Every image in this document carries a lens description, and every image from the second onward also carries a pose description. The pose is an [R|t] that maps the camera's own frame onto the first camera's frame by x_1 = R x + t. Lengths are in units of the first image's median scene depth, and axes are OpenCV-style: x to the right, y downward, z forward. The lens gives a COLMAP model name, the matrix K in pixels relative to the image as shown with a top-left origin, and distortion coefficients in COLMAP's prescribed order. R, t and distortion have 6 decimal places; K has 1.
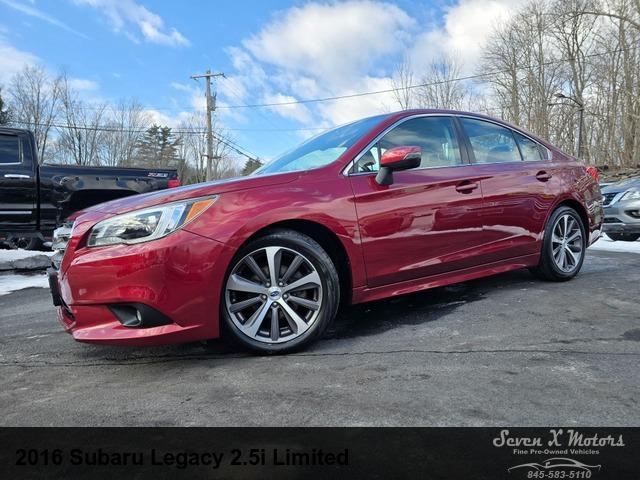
lens RADIAL K [[436.4, 0, 320.0], [0, 436.4, 240.0], [0, 0, 1]] dist [0.075886, -0.070511]
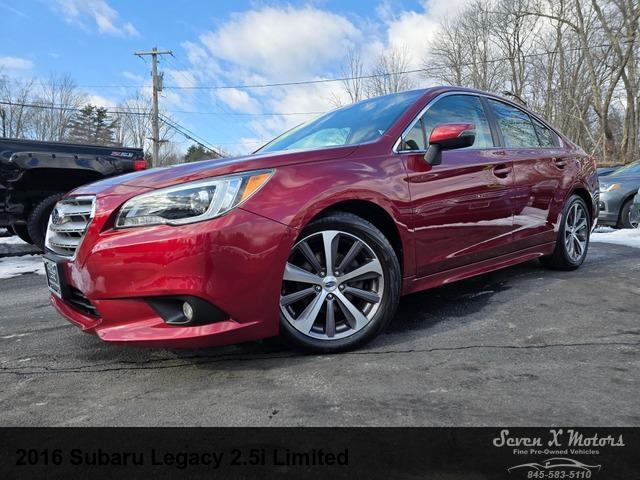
lens RADIAL K [[436.4, 0, 320.0], [0, 436.4, 240.0], [0, 0, 1]] dist [0.075886, -0.070511]
pose [[0.992710, 0.006510, 0.120353, -0.230021], [-0.009365, 0.999688, 0.023171, 0.013841], [-0.120165, -0.024129, 0.992461, 0.132664]]
